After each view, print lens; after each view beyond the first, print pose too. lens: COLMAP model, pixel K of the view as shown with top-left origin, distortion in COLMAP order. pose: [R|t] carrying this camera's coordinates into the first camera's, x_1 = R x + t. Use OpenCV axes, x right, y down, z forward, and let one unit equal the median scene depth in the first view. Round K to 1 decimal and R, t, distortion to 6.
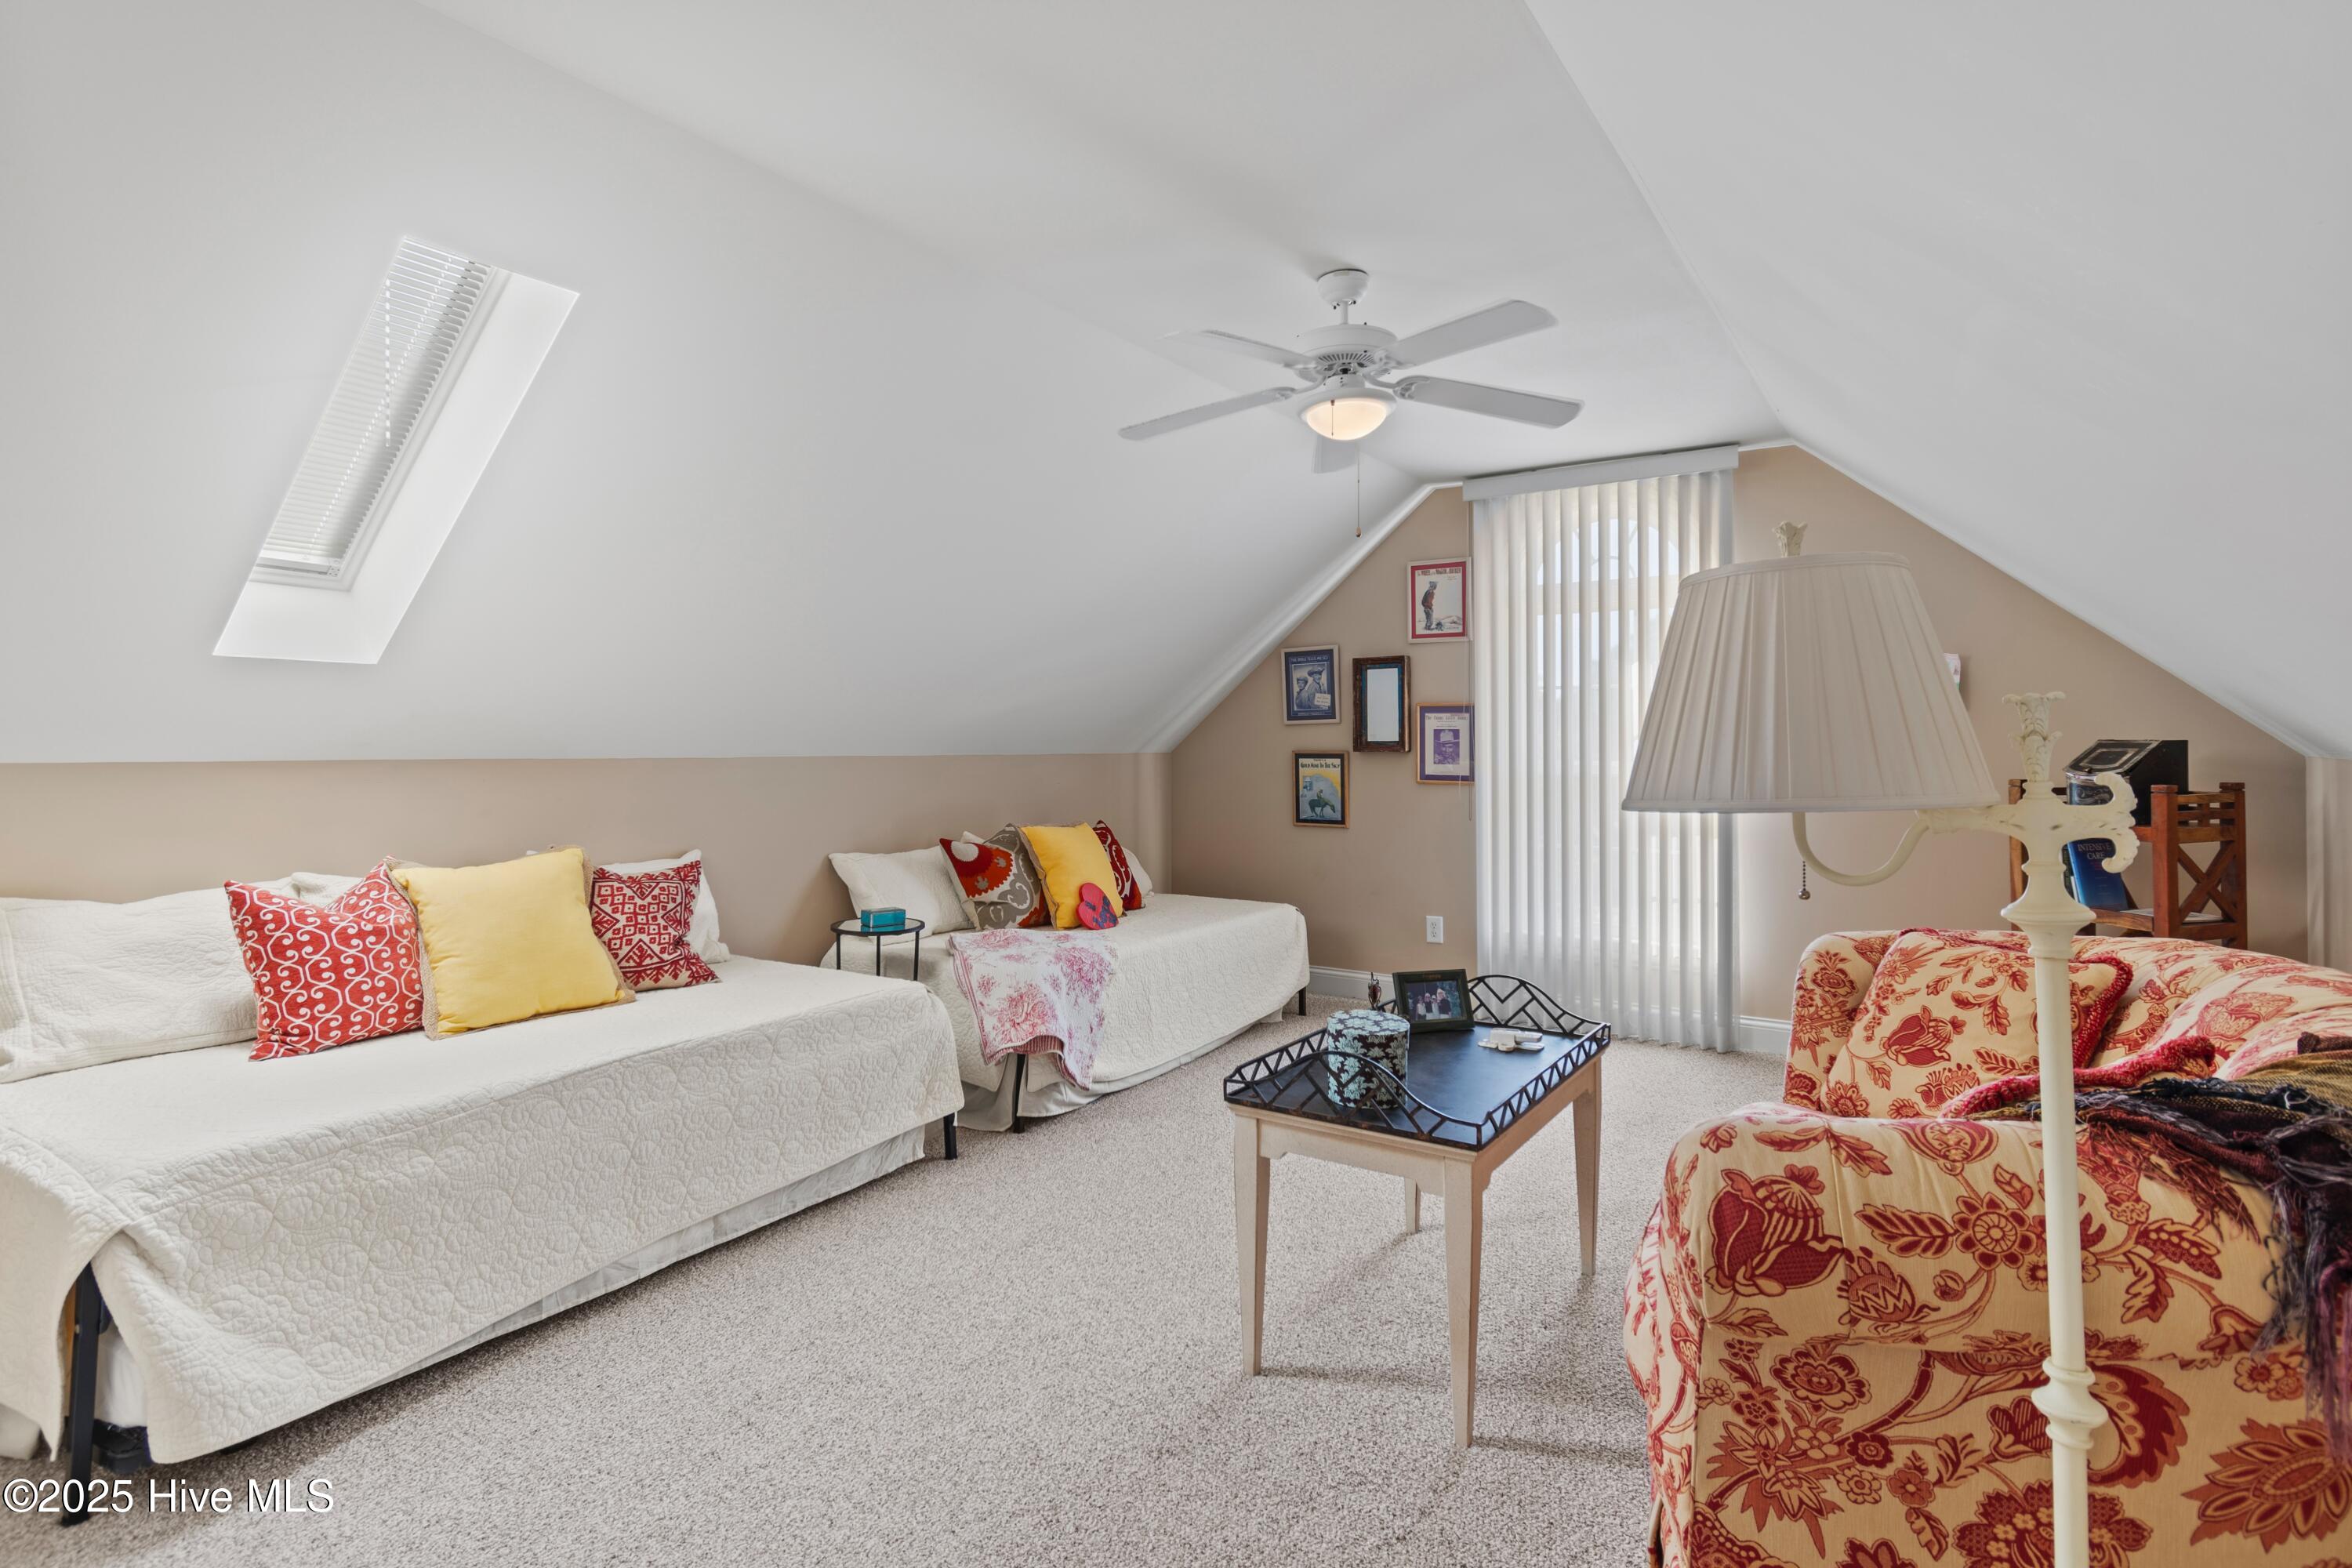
lens RADIAL K [[1200.0, 0, 1154.8], [0, 1200.0, 738.7], [0, 0, 1]] dist [0.000091, -0.002573]
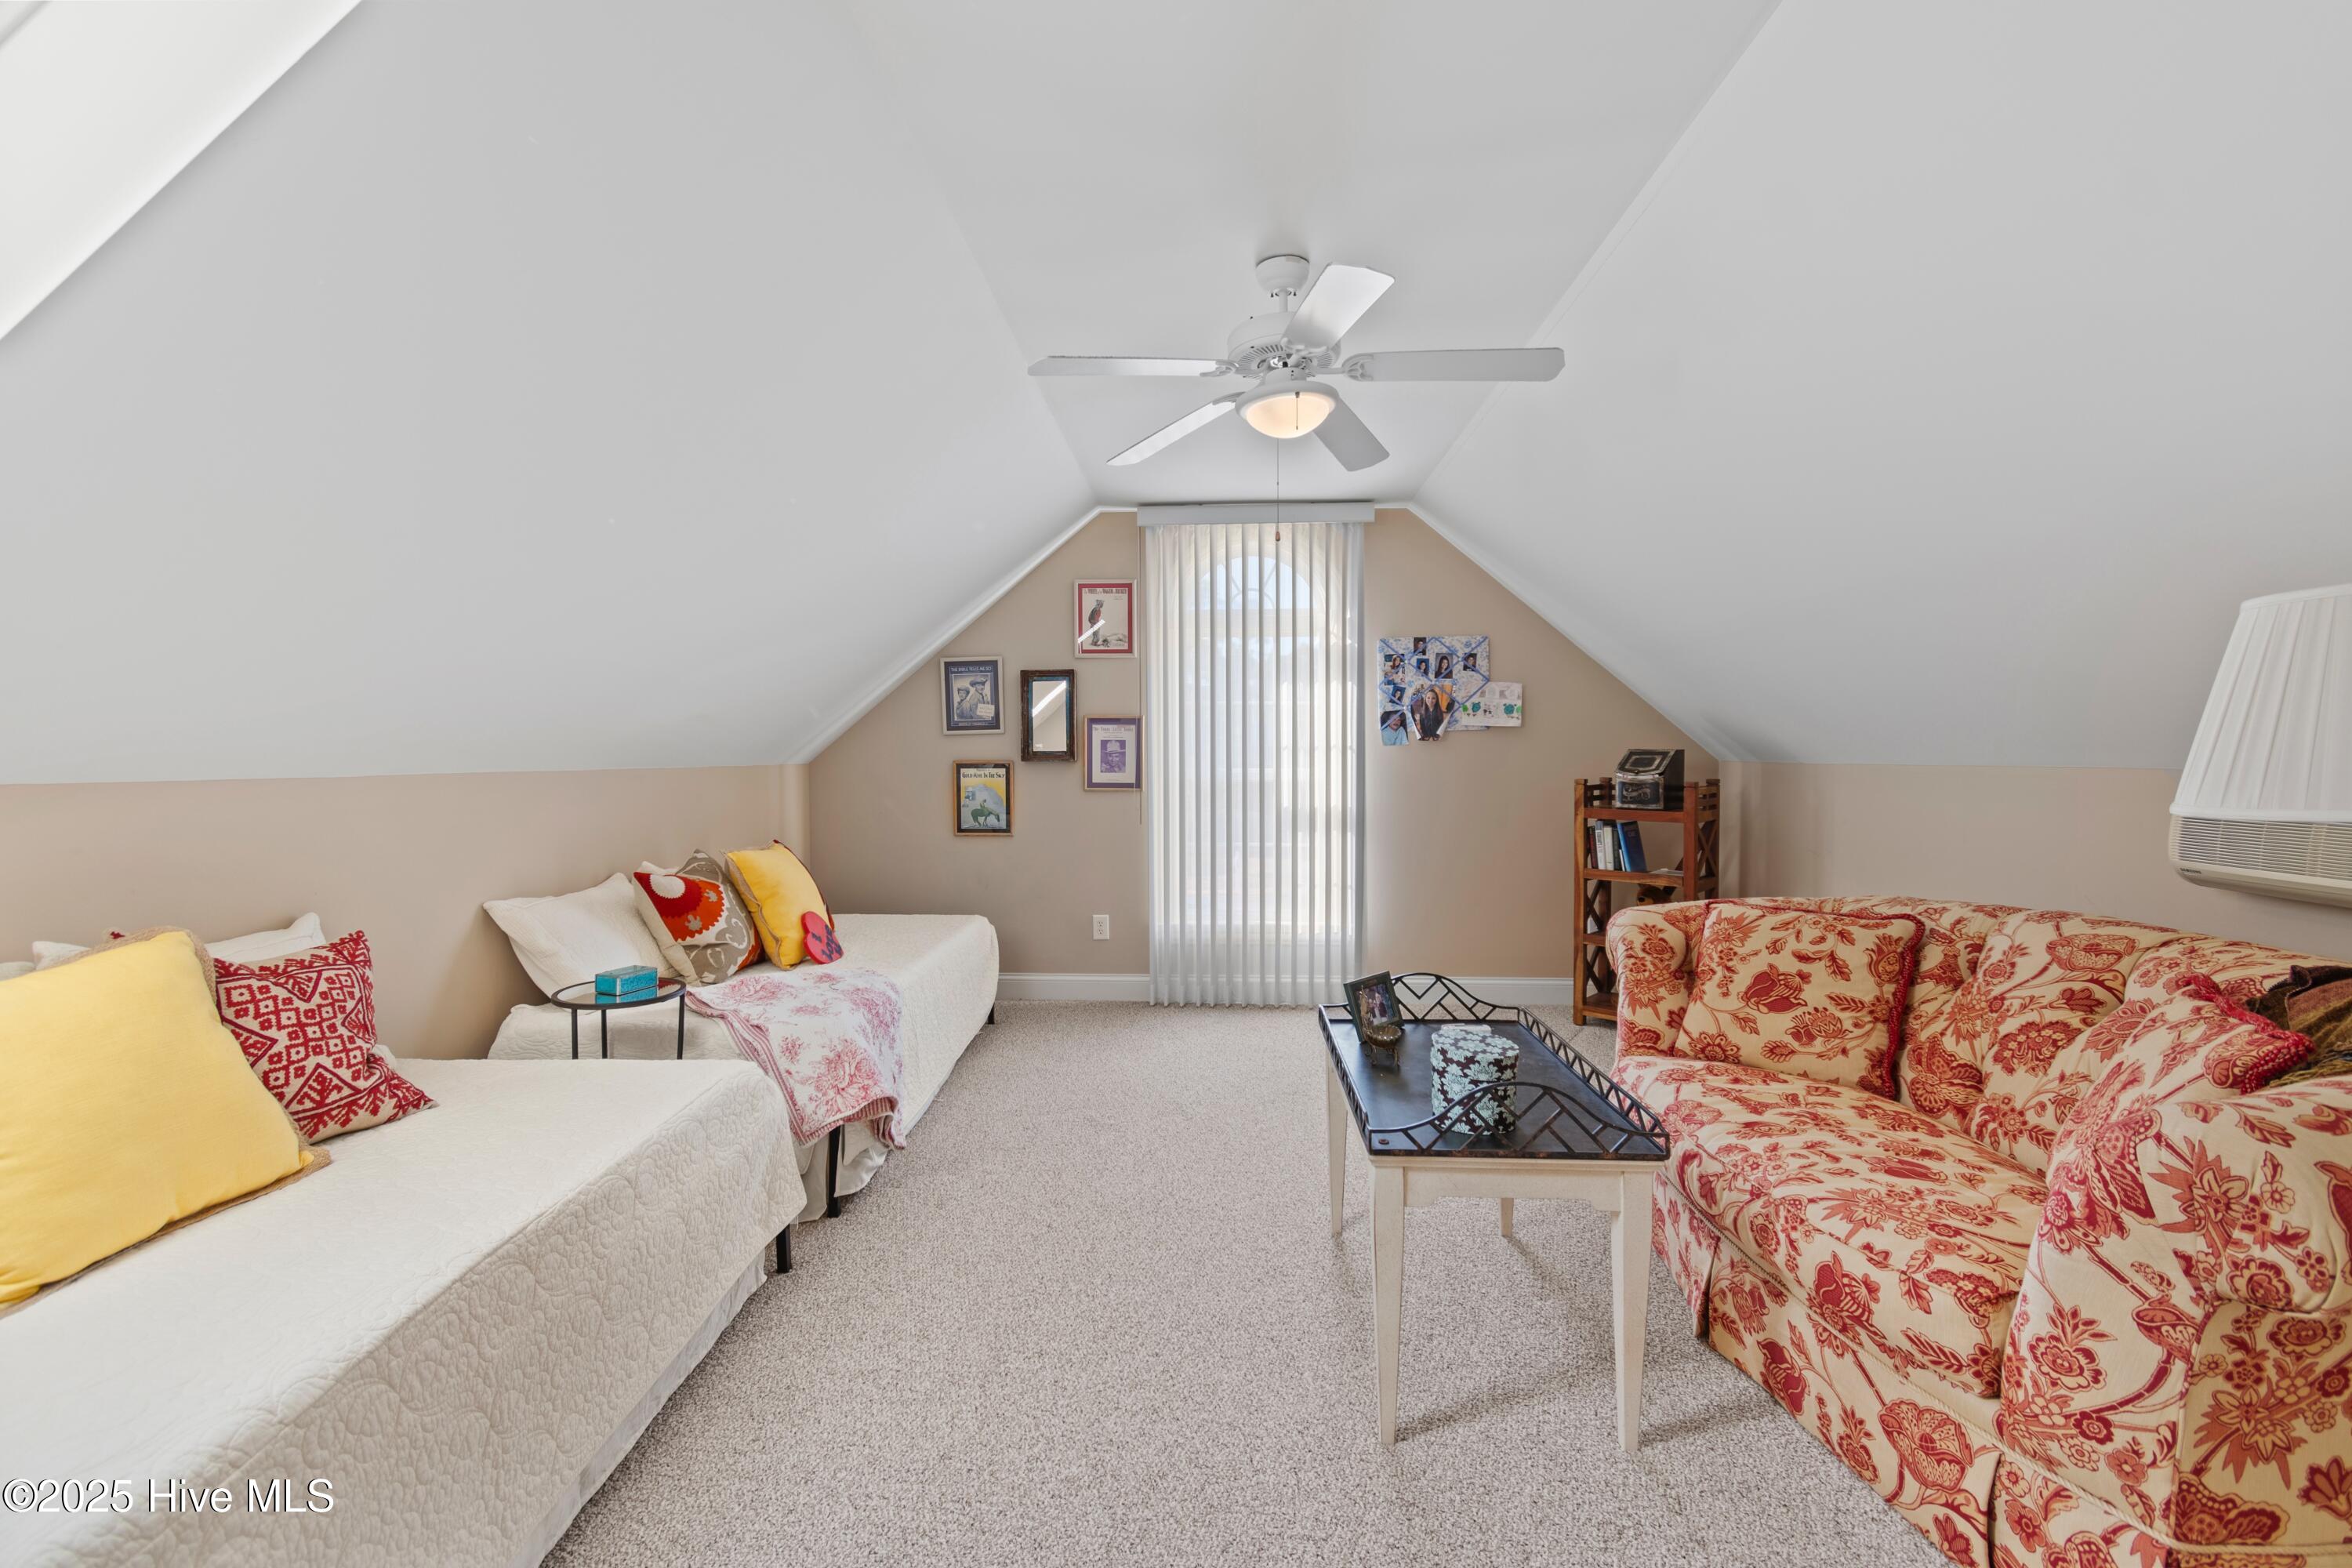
lens RADIAL K [[1047.1, 0, 1175.4], [0, 1047.1, 783.6], [0, 0, 1]] dist [0.002881, -0.001127]
pose [[0.854422, -0.018057, 0.519266, -0.322779], [0.000726, 0.999436, 0.033559, -0.000433], [-0.519579, -0.028297, 0.853954, 0.287944]]
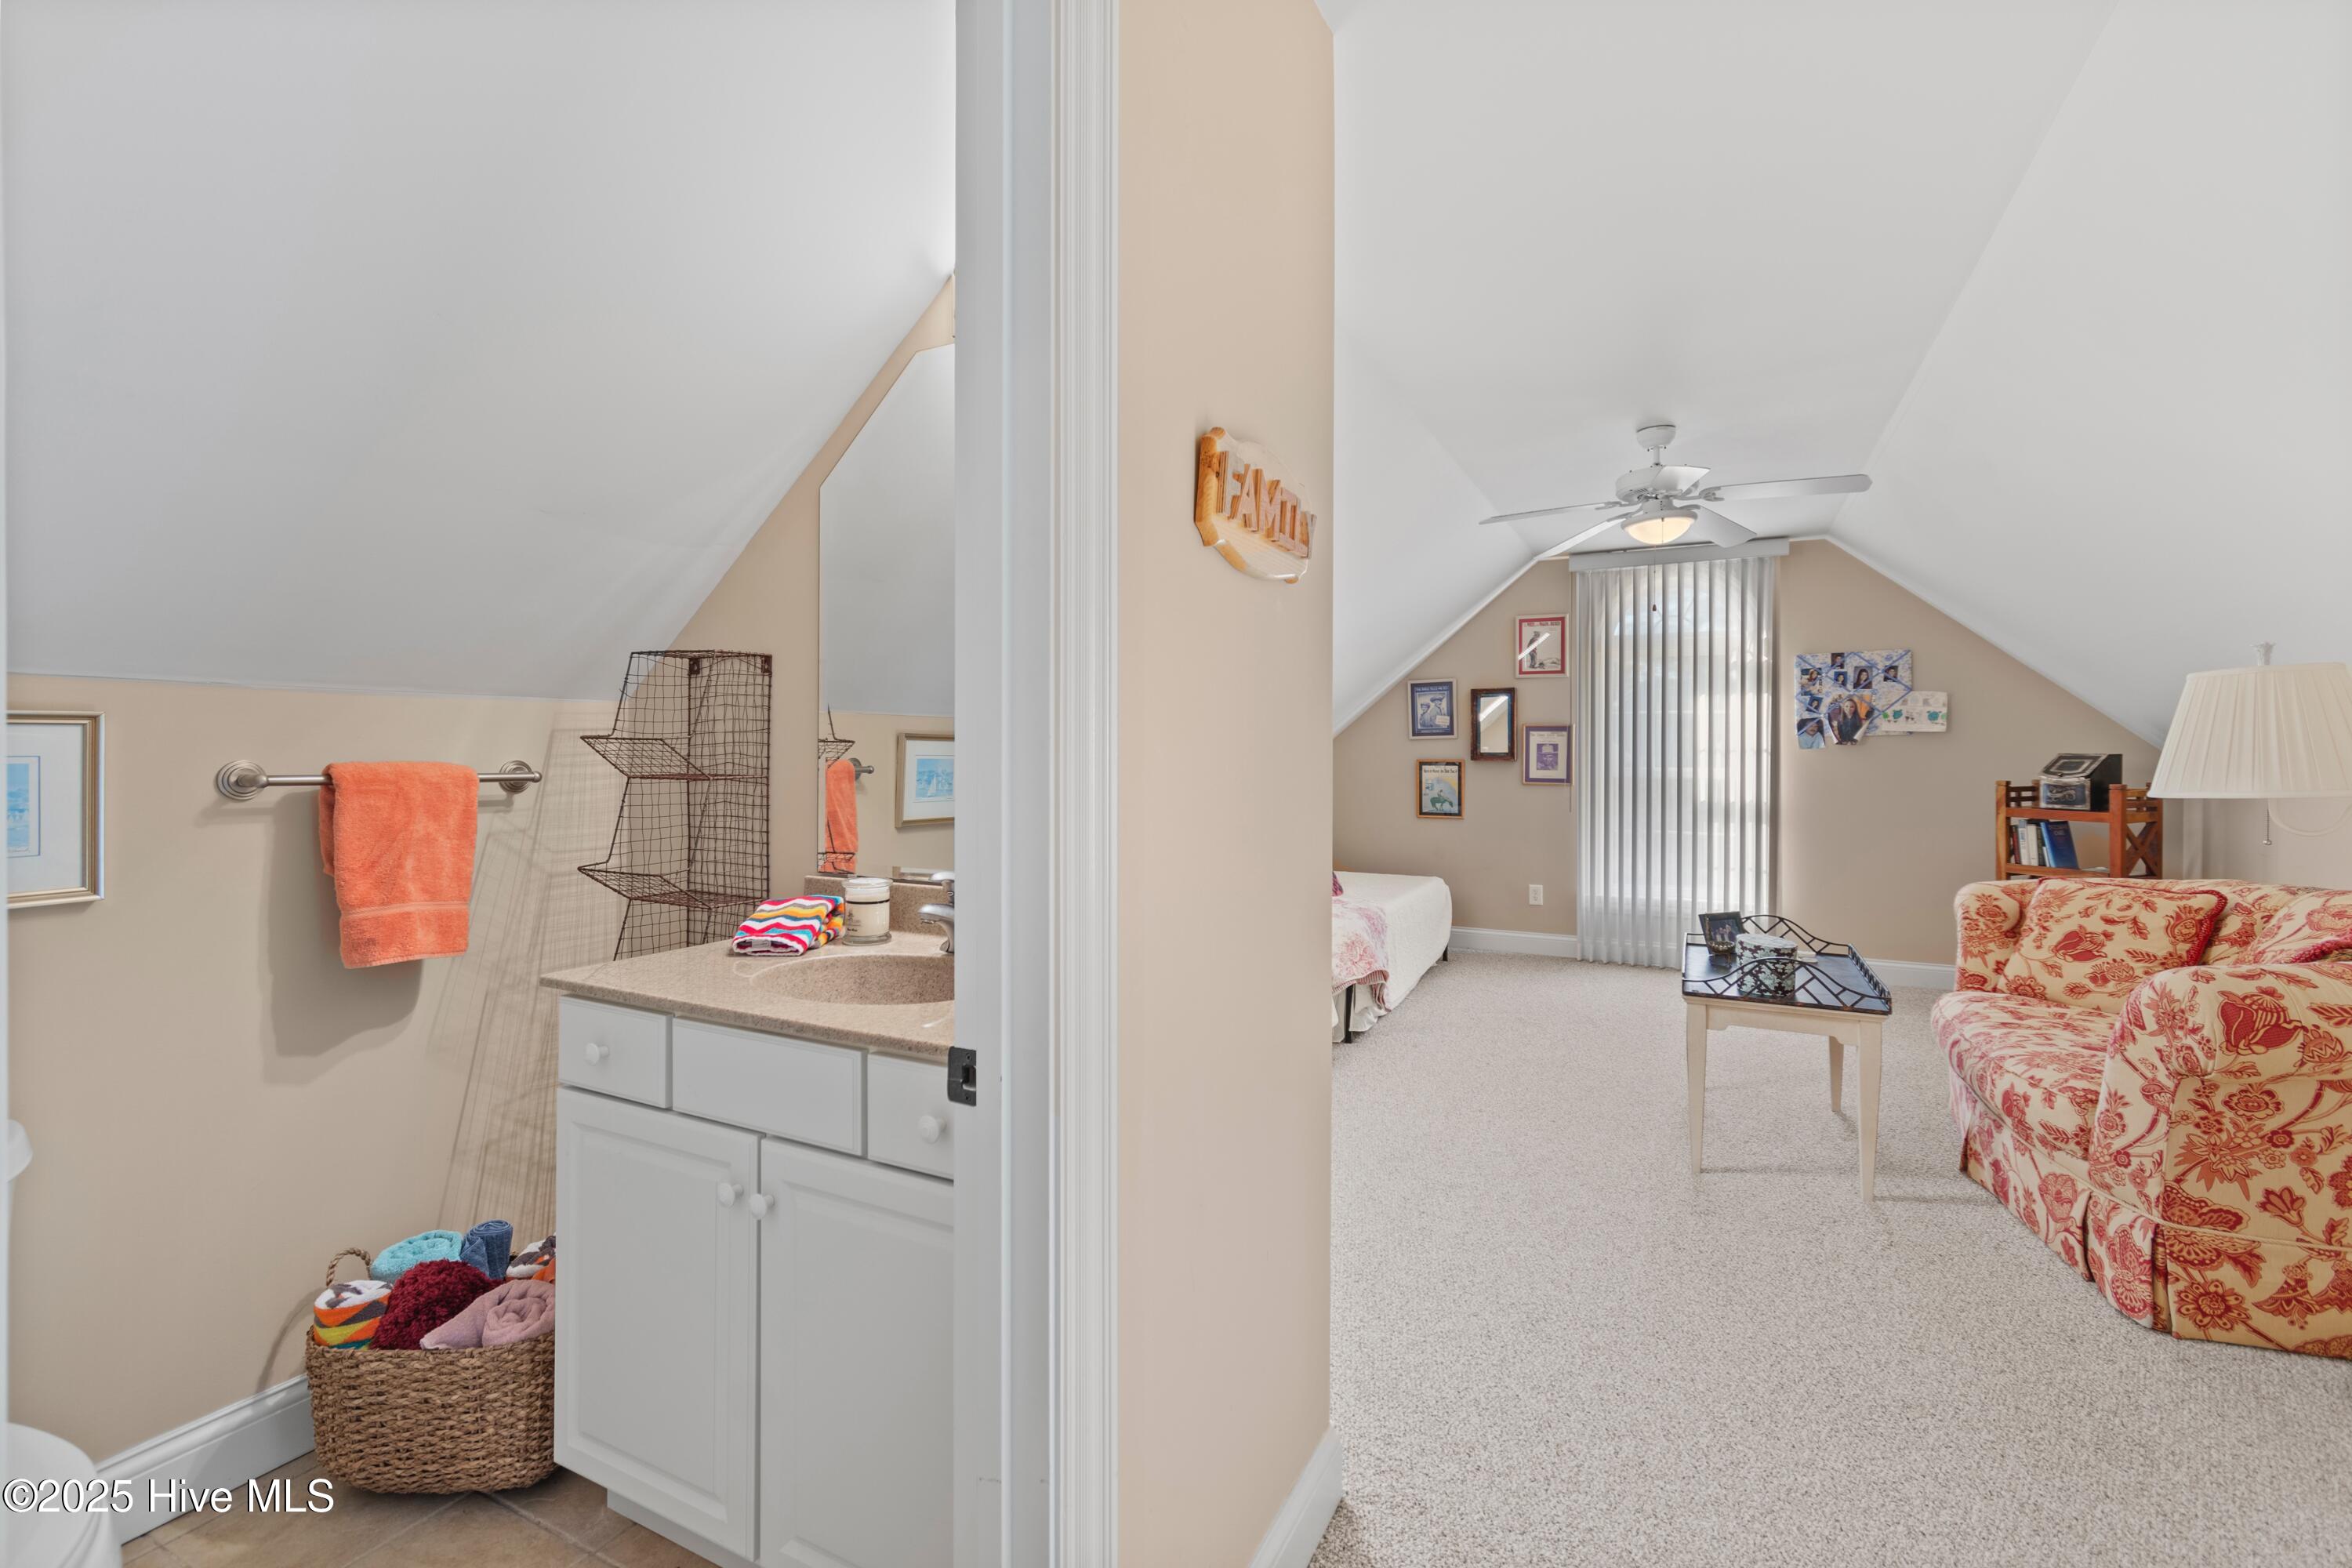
lens RADIAL K [[1047.1, 0, 1166.5], [0, 1047.1, 762.0], [0, 0, 1]] dist [0.002881, -0.001127]
pose [[0.992852, -0.000210, 0.119349, -0.517218], [-0.001602, 0.999885, 0.015082, -0.007191], [-0.119339, -0.015165, 0.992738, -0.160449]]
